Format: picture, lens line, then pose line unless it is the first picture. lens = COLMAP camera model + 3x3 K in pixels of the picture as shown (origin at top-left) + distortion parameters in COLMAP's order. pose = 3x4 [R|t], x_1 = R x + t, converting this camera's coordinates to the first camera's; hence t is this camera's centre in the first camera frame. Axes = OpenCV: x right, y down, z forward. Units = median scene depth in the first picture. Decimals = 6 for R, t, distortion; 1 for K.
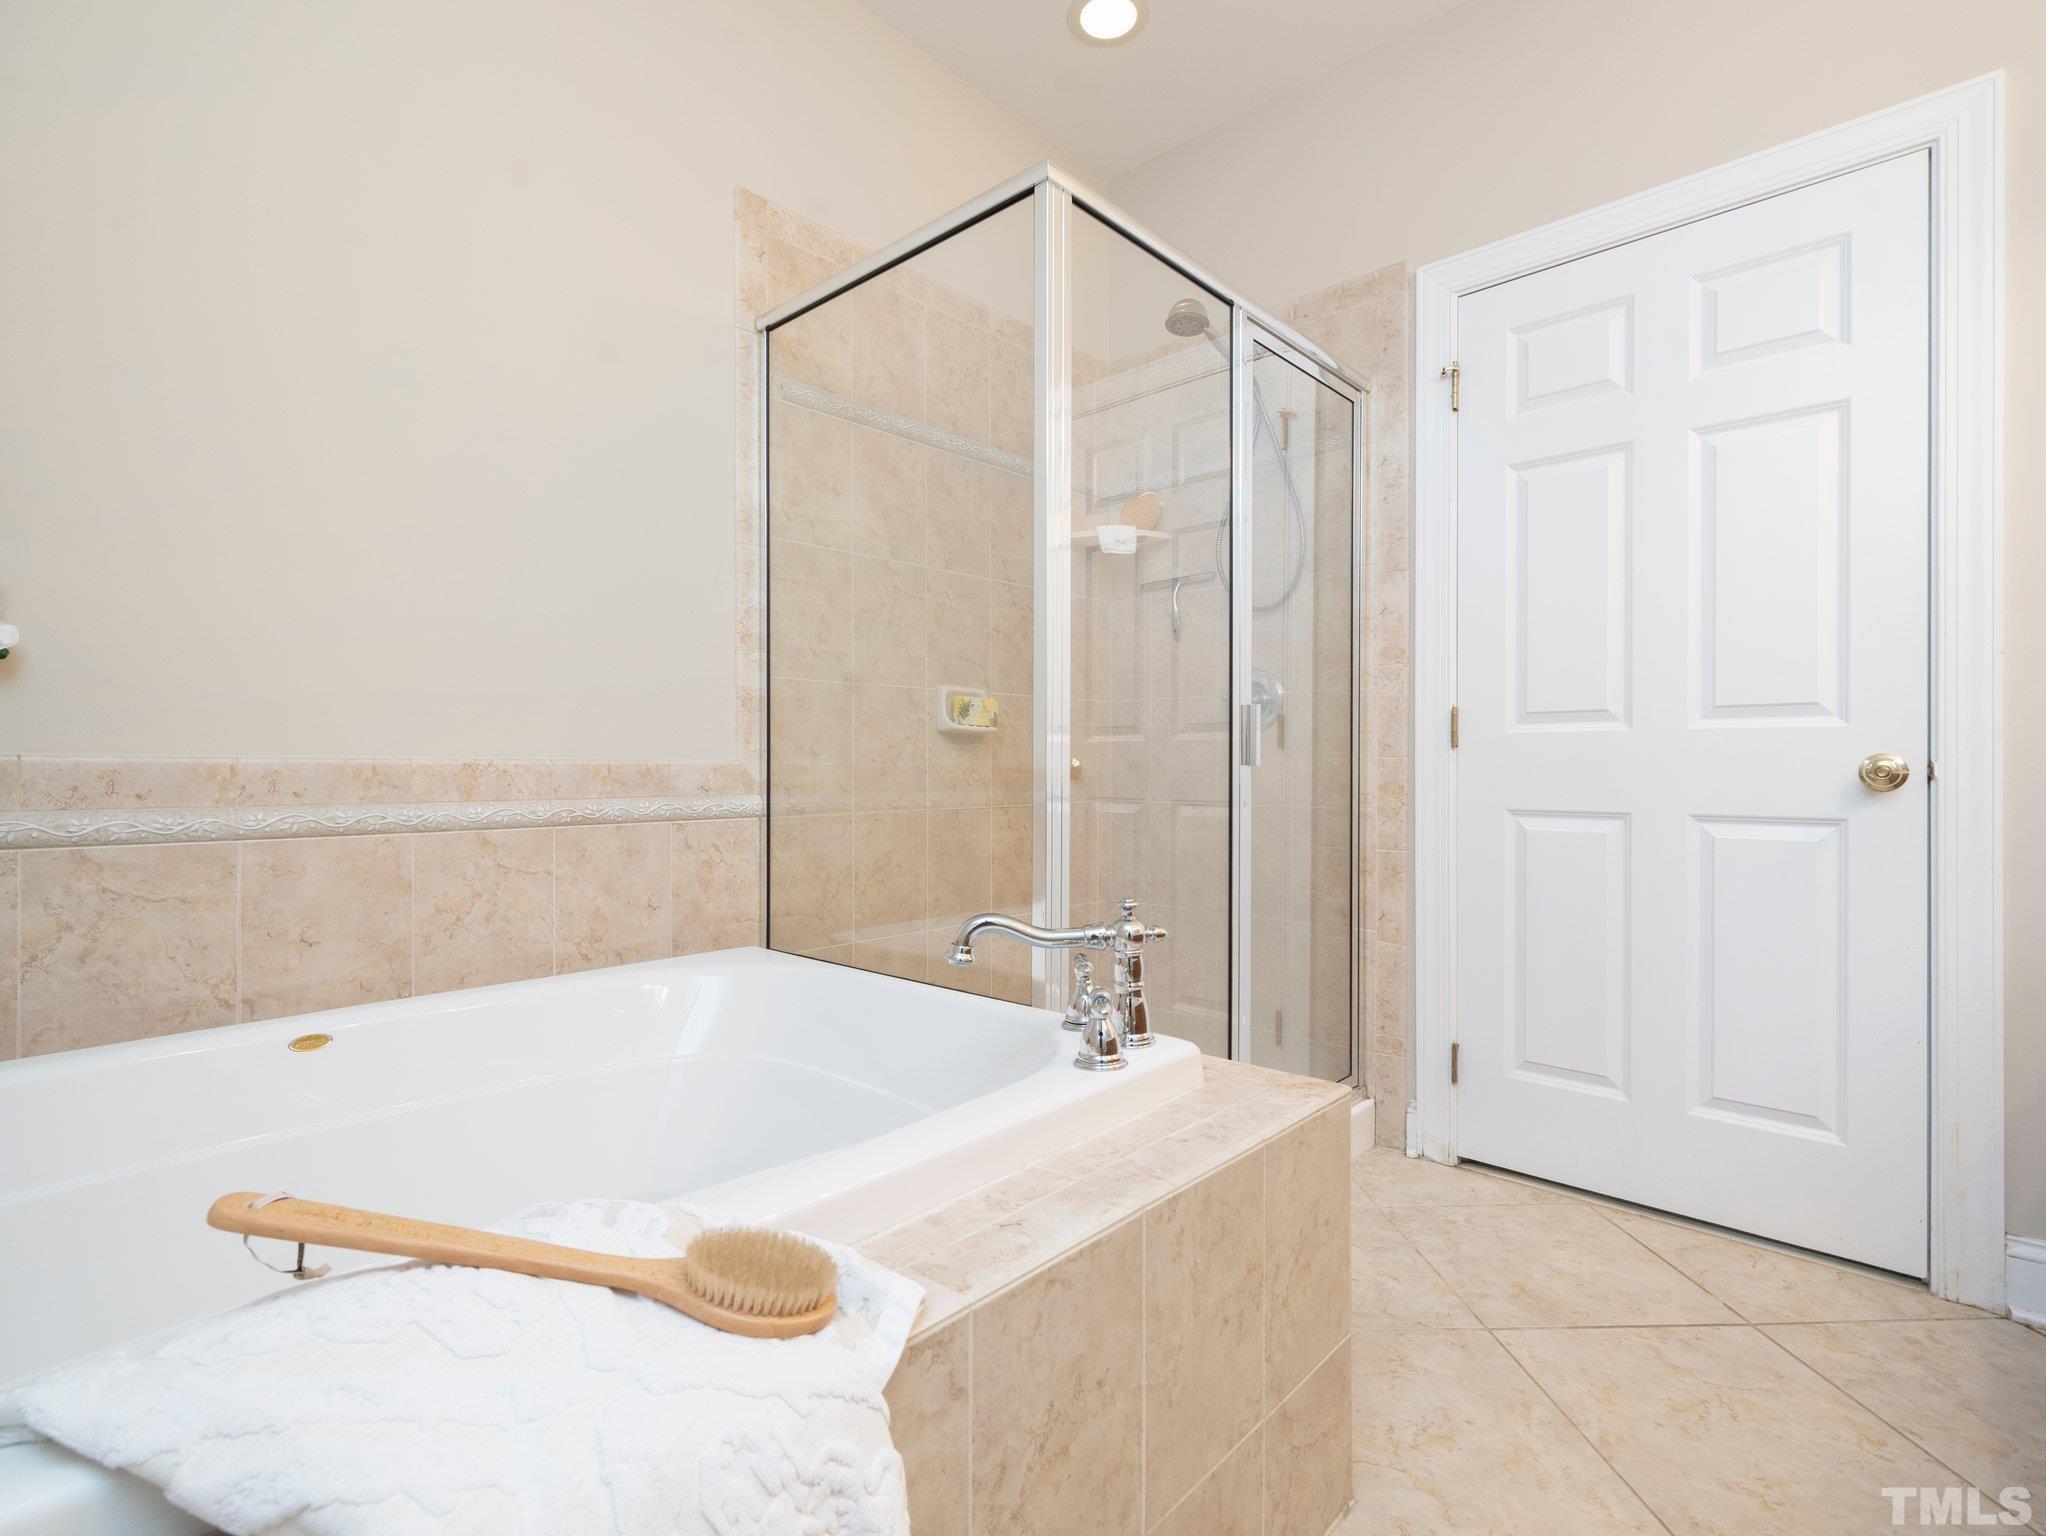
lens RADIAL K [[966.0, 0, 1026.3], [0, 966.0, 773.4], [0, 0, 1]] dist [0.000824, -0.000005]
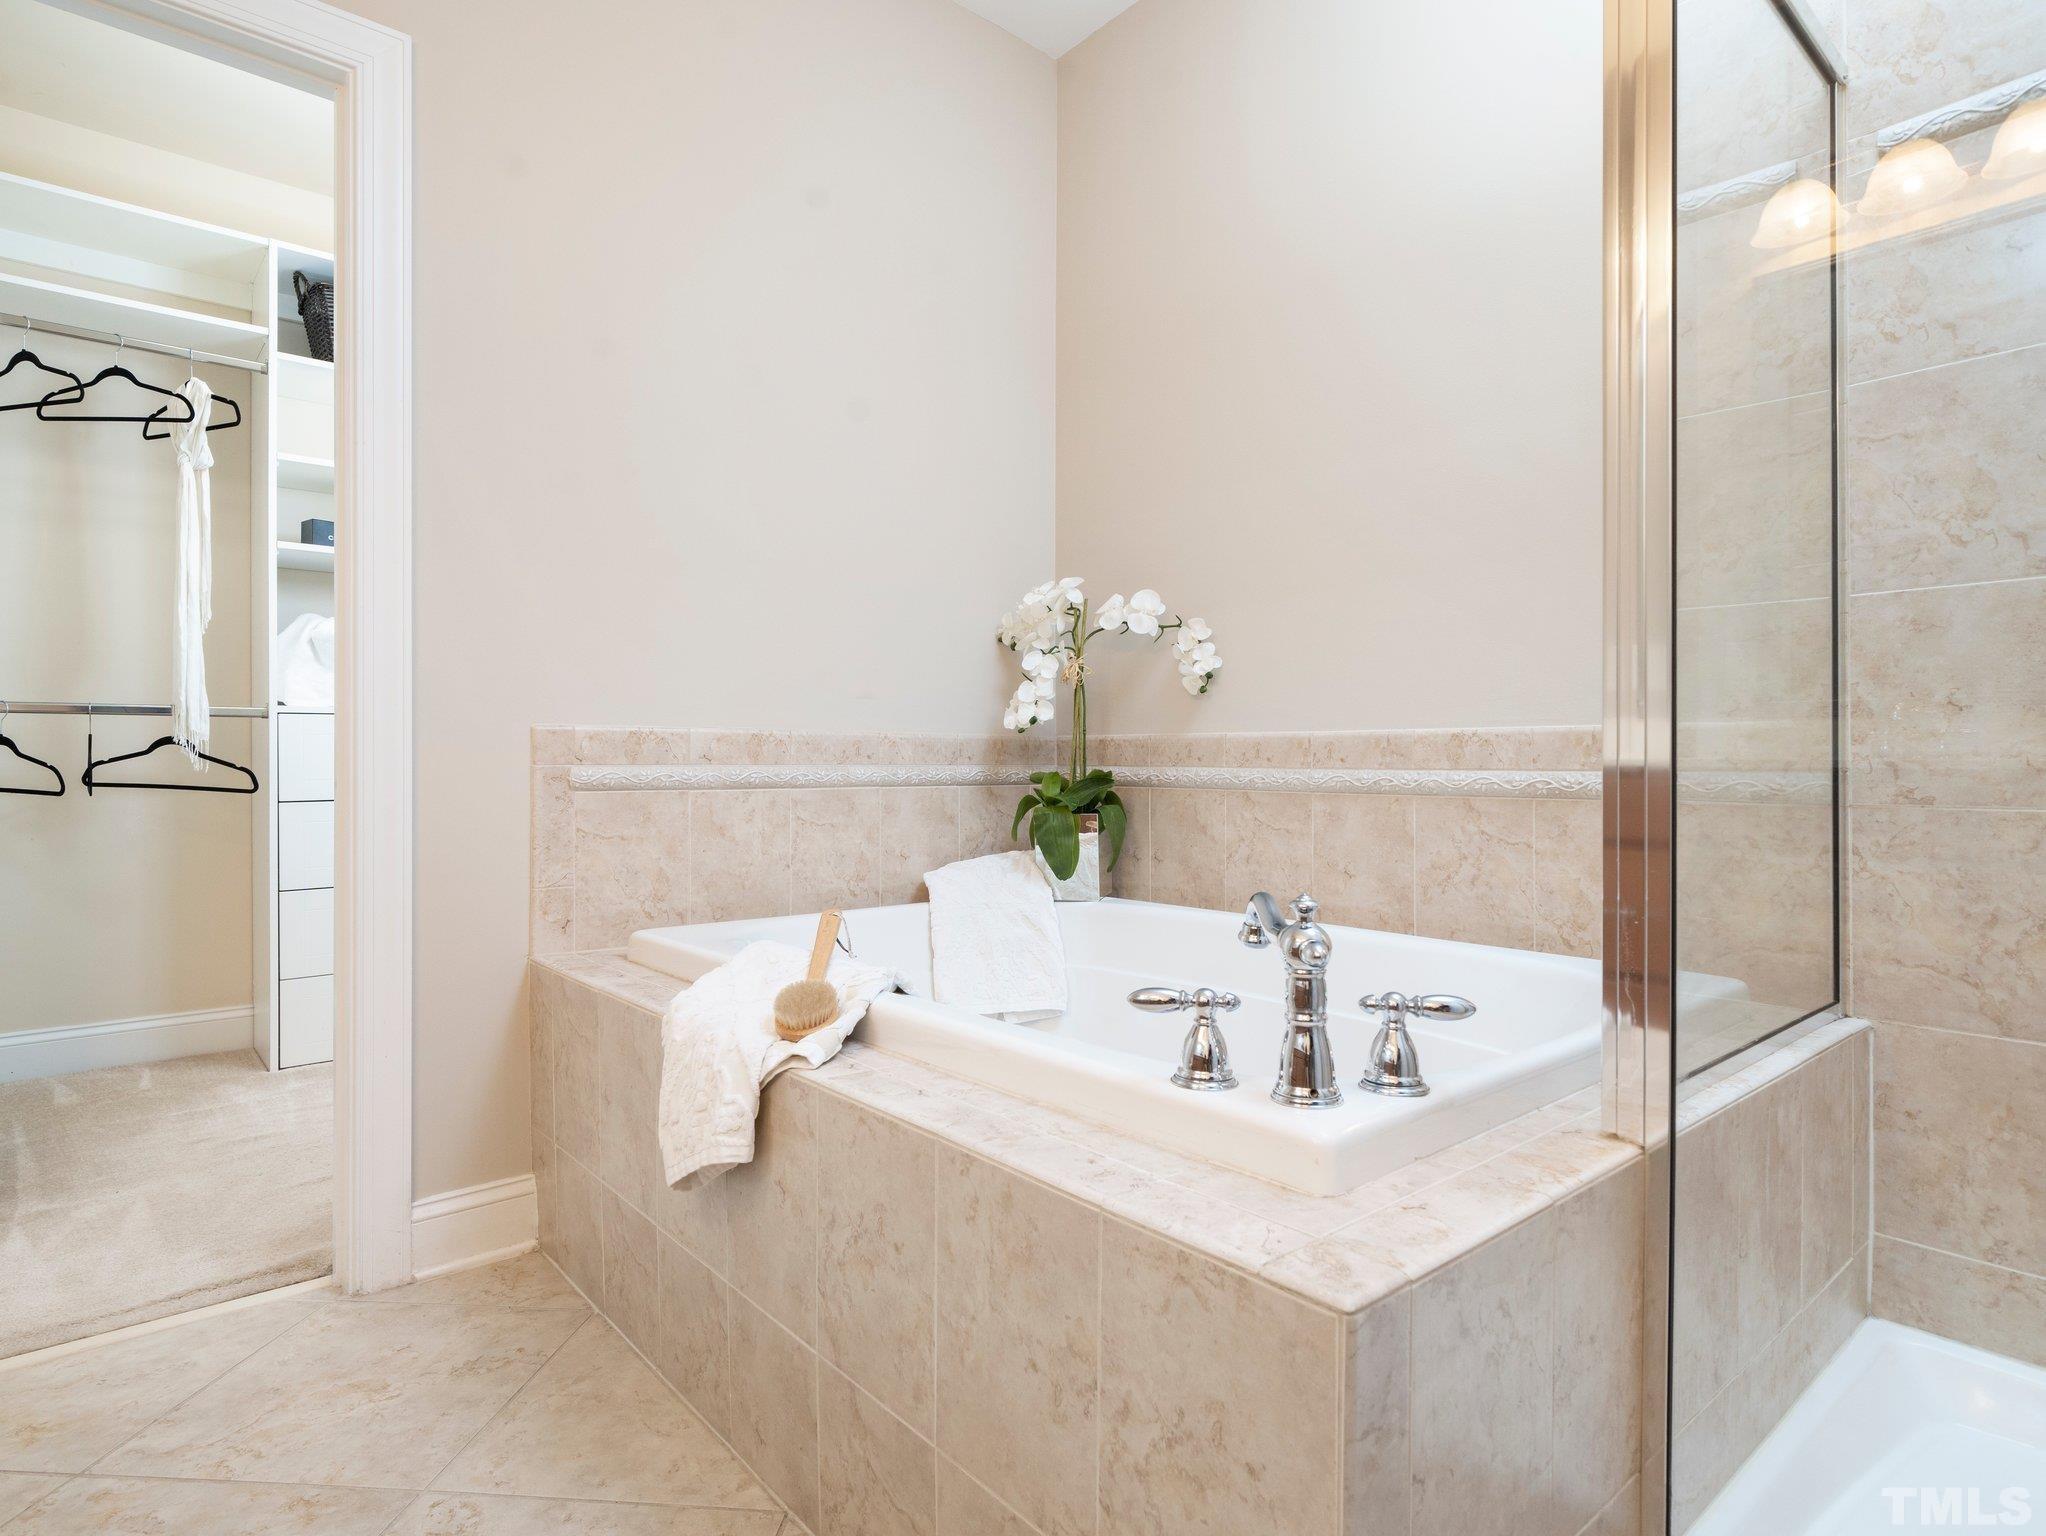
lens RADIAL K [[1119.3, 0, 1022.6], [0, 1119.3, 750.5], [0, 0, 1]] dist [0.007250, 0.000301]
pose [[-0.111079, -0.006782, -0.993788, 0.834533], [-0.005001, 0.999968, -0.006266, 0.021714], [0.993799, 0.004274, -0.111109, 0.767462]]
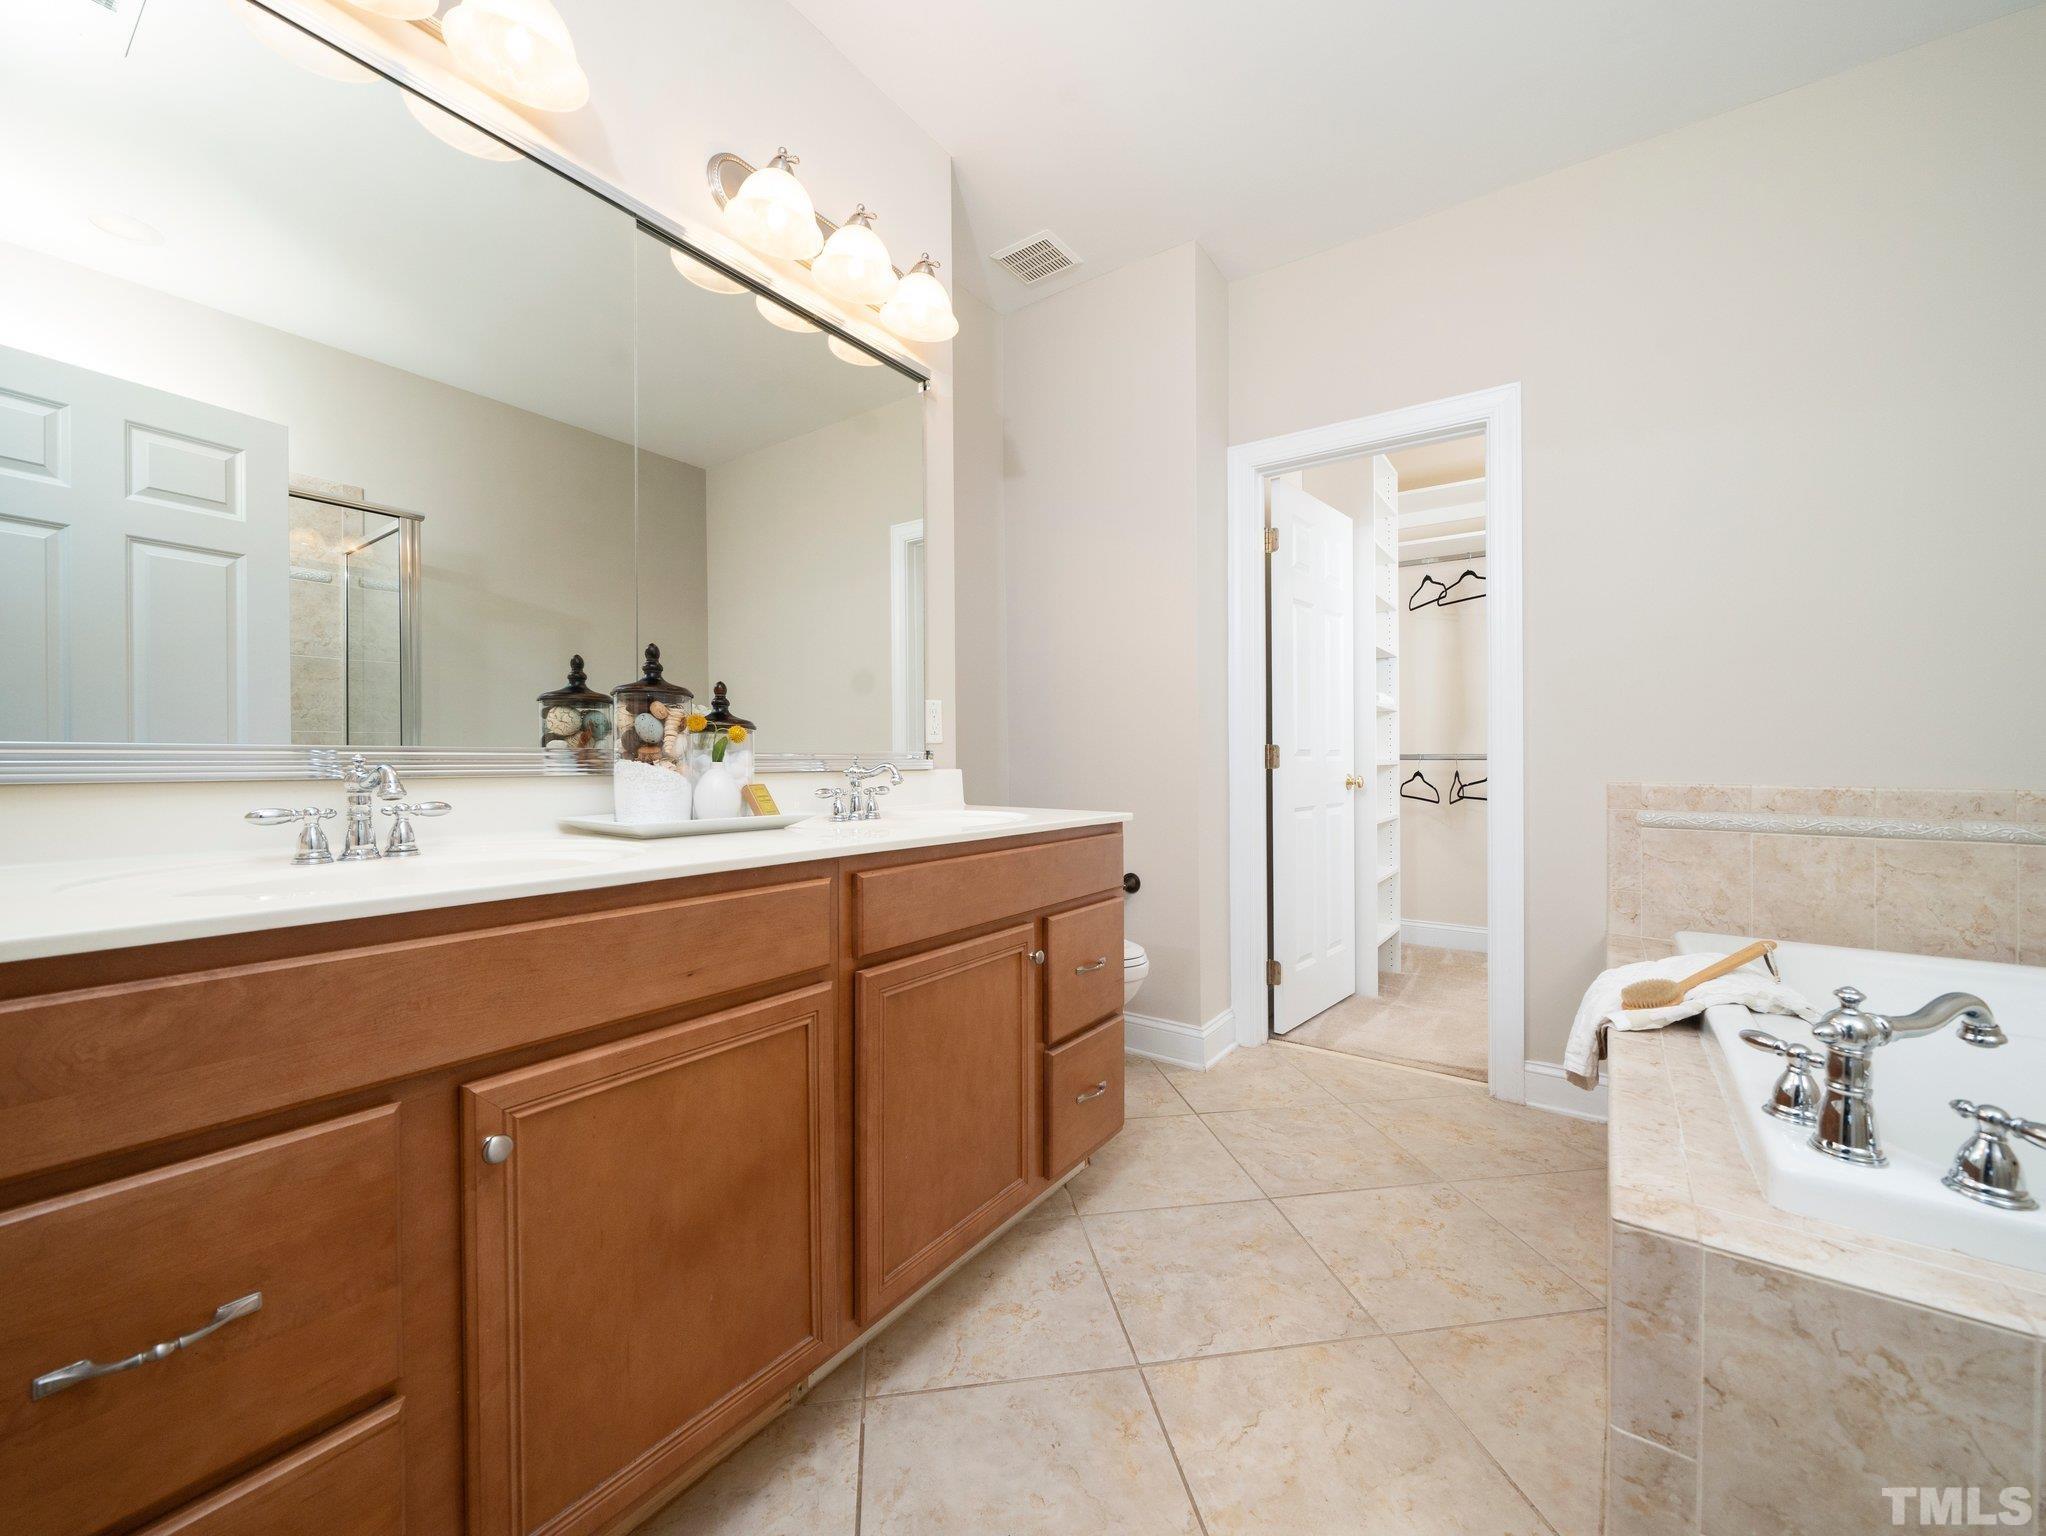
lens RADIAL K [[812.3, 0, 1019.9], [0, 812.3, 764.9], [0, 0, 1]] dist [-0.003668, -0.000236]
pose [[-0.991591, 0.000997, -0.129406, 0.823260], [-0.001052, 0.999875, 0.015765, -0.075813], [0.129406, 0.015768, -0.991466, 1.414820]]
